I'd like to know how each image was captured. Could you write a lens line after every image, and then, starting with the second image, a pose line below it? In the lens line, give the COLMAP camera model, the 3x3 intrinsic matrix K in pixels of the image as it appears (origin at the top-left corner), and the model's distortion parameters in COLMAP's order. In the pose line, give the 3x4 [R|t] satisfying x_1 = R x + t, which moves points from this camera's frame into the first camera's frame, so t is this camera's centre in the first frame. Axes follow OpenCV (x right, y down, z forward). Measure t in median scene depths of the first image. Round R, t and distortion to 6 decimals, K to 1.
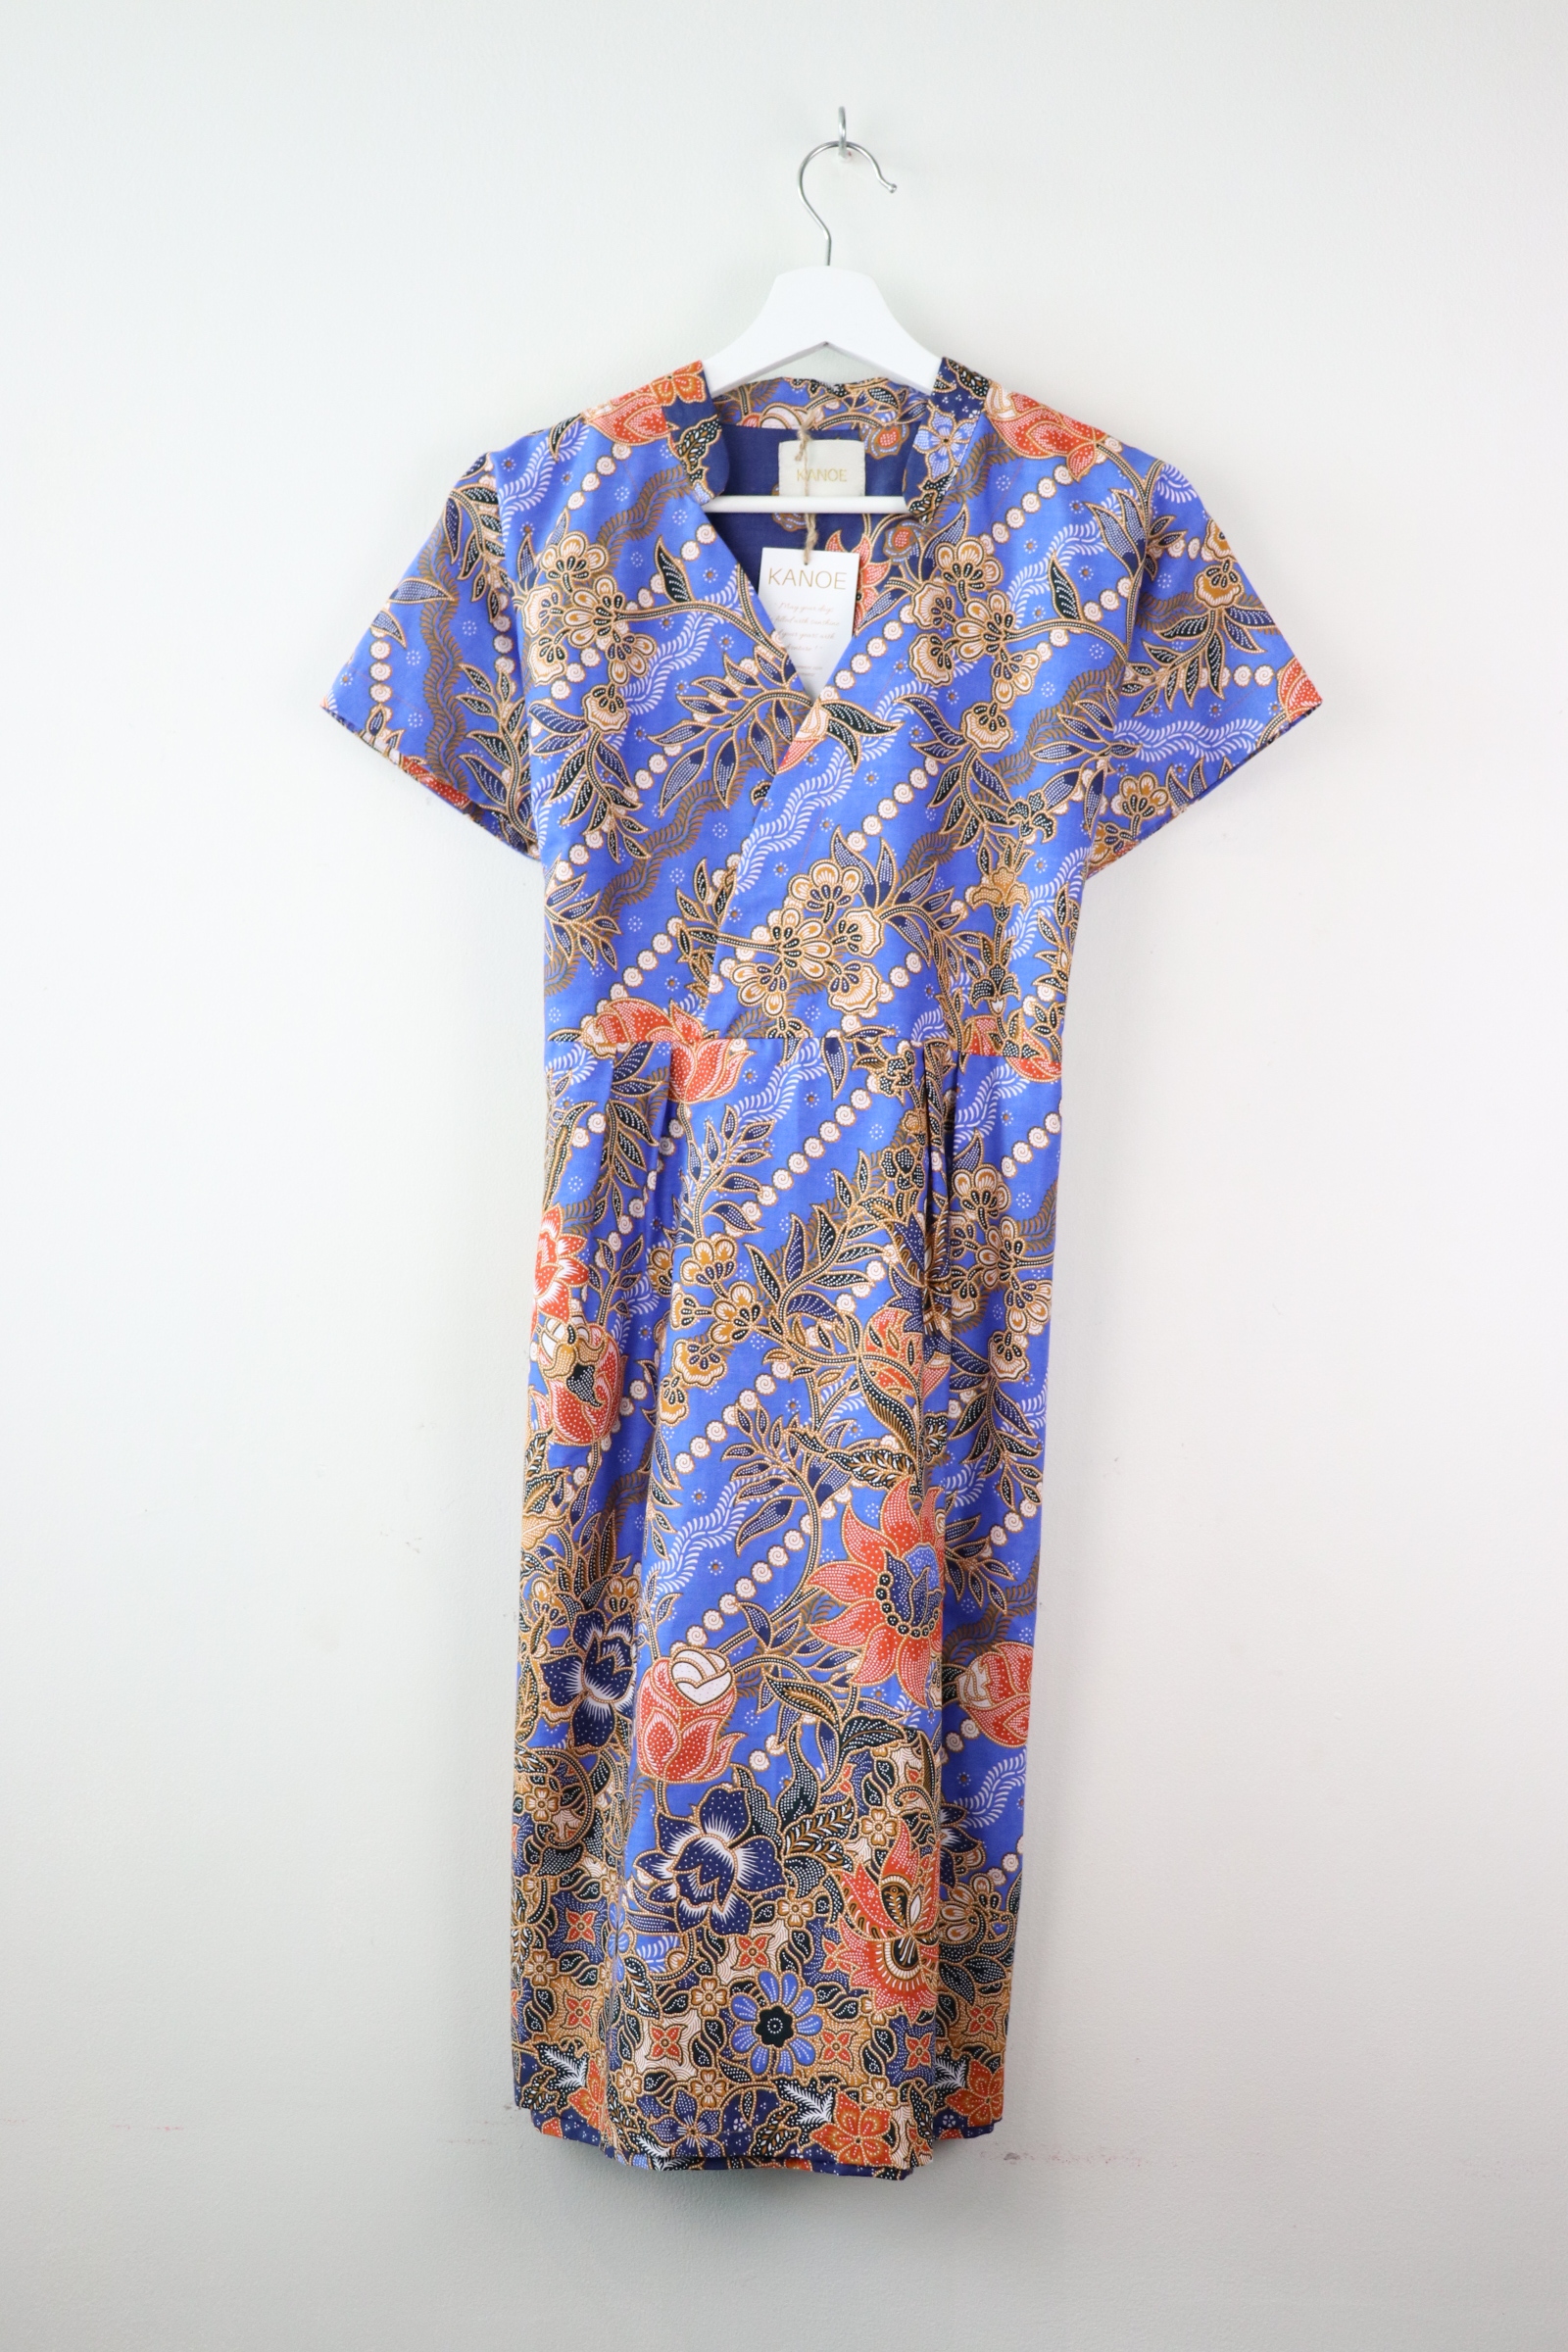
lens RADIAL K [[2466.2, 0, 804.2], [0, 2466.2, 1227.6], [0, 0, 1]] dist [-0.127503, 0.132875]
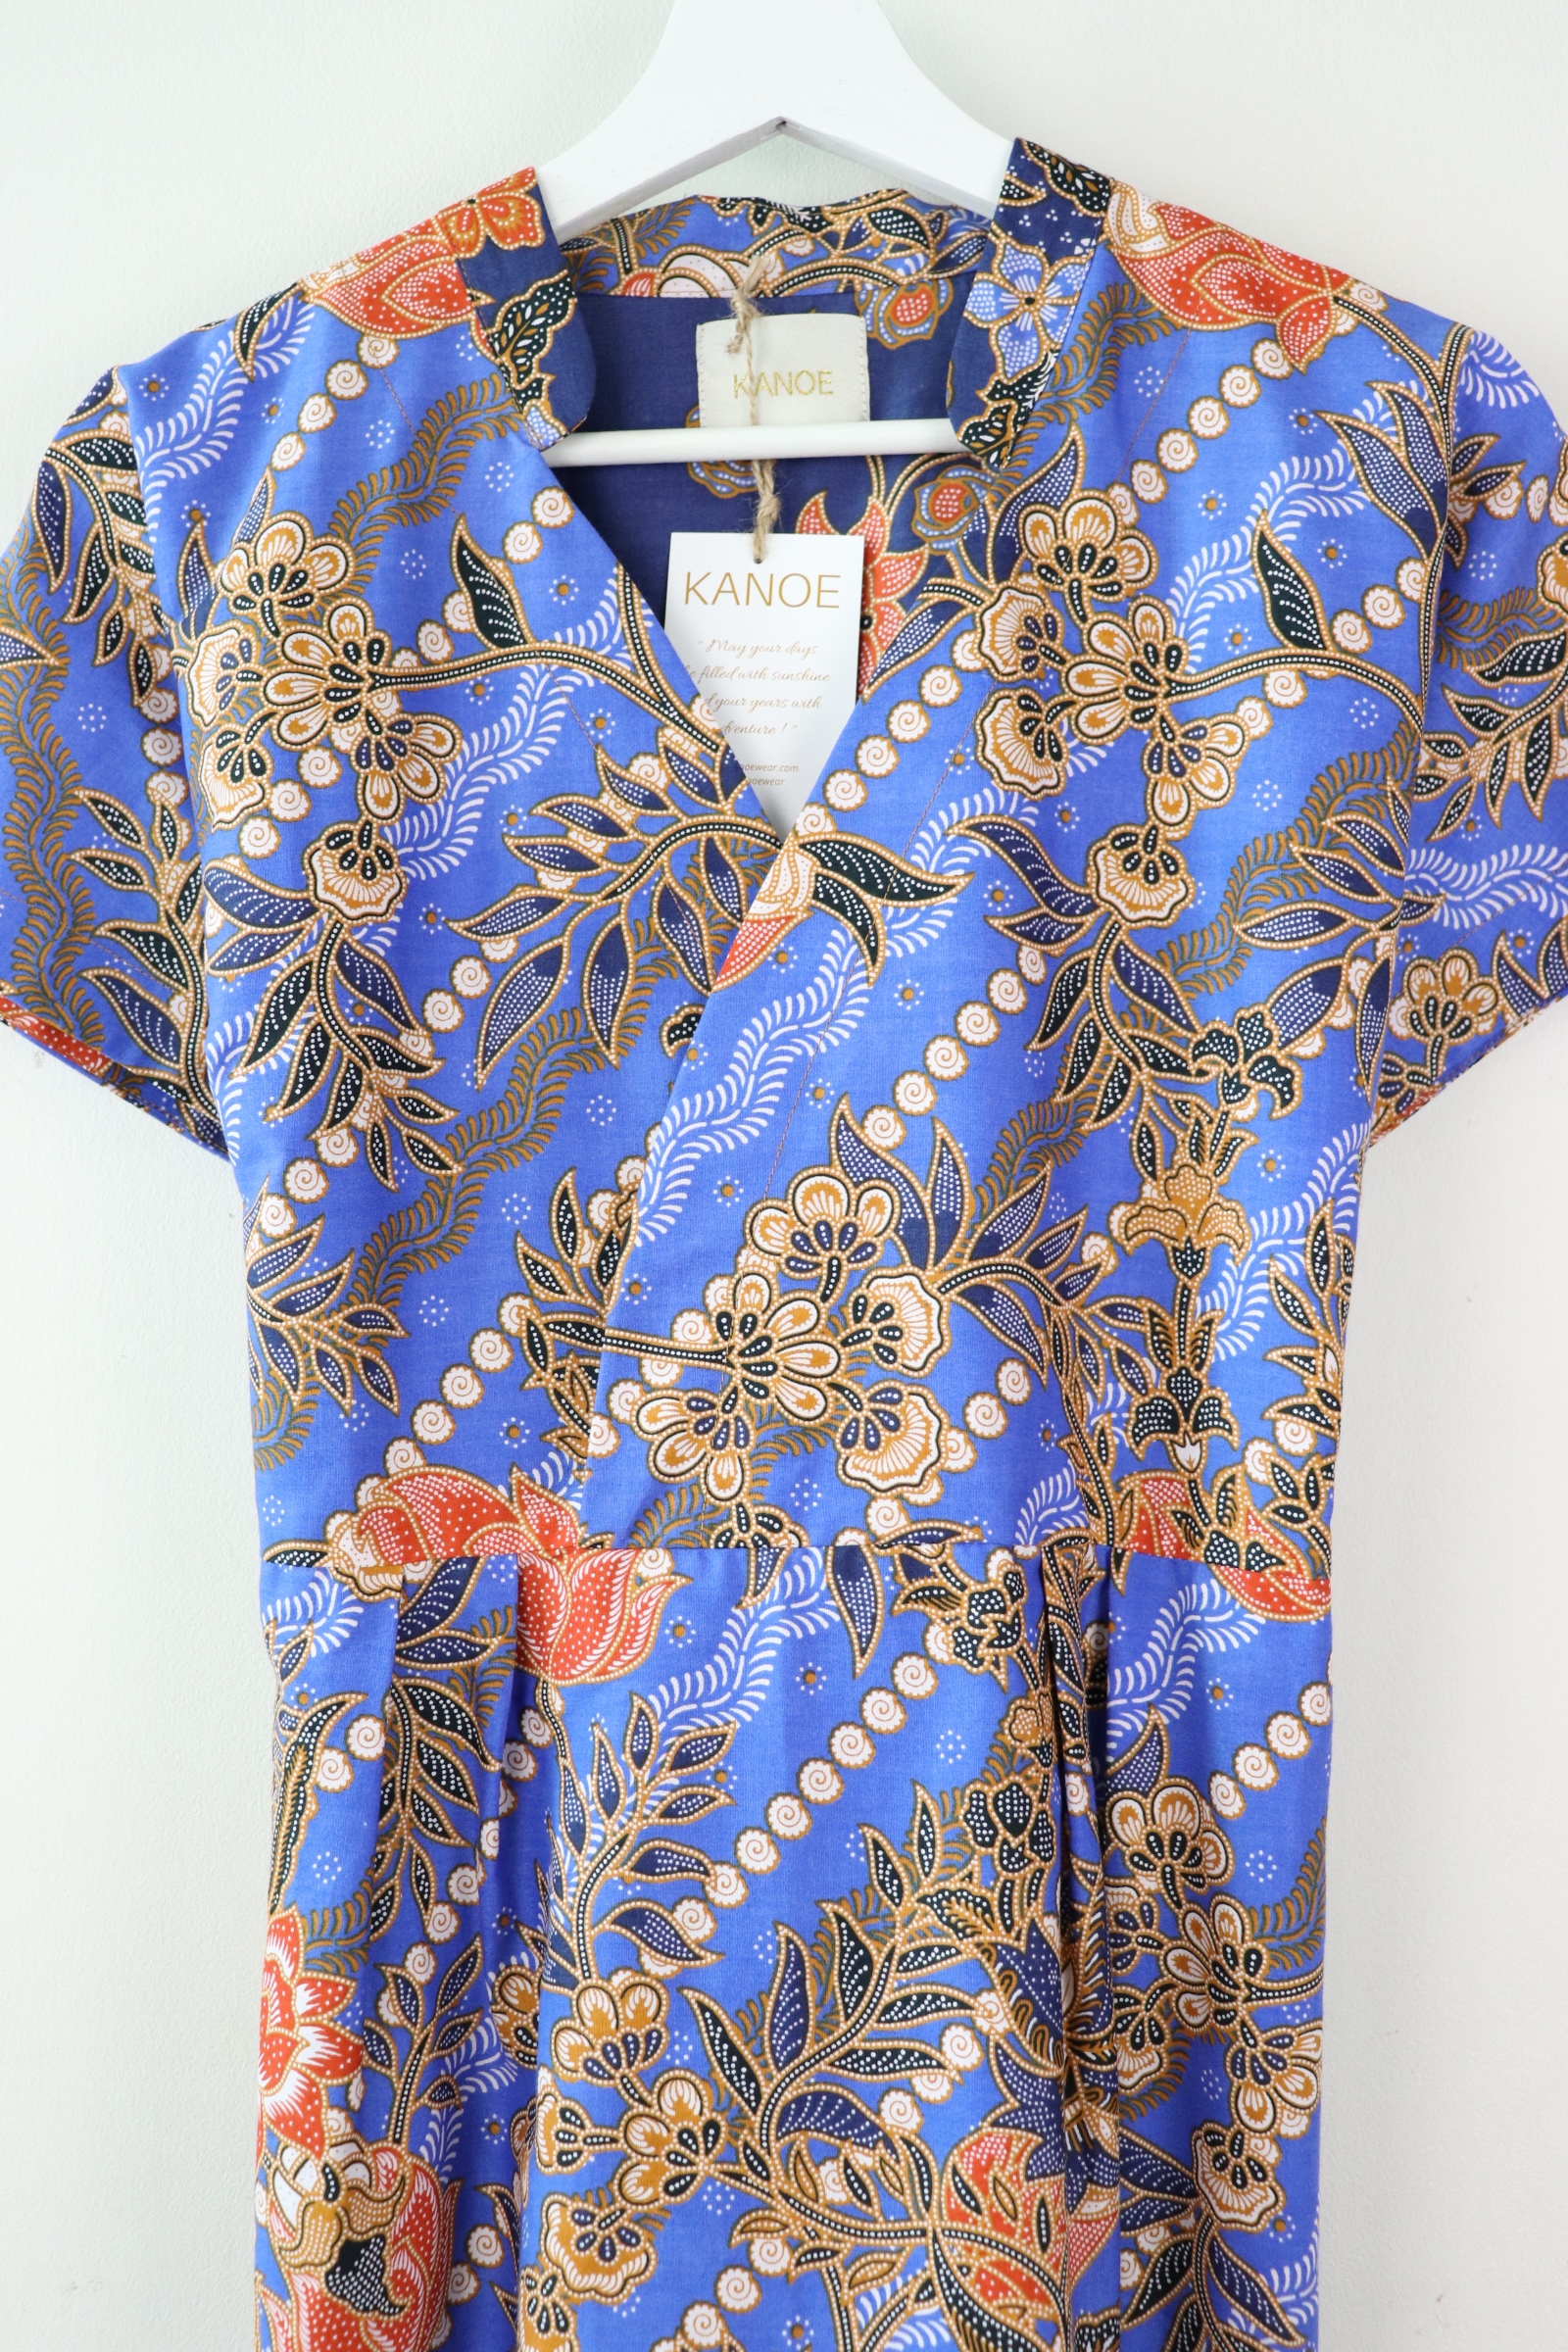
lens RADIAL K [[2466.2, 0, 804.2], [0, 2466.2, 1227.6], [0, 0, 1]] dist [-0.127503, 0.132875]
pose [[0.999206, -0.039611, -0.004291, 0.007067], [0.039485, 0.998877, -0.026170, -0.124702], [0.005322, 0.025979, 0.999648, 0.515585]]
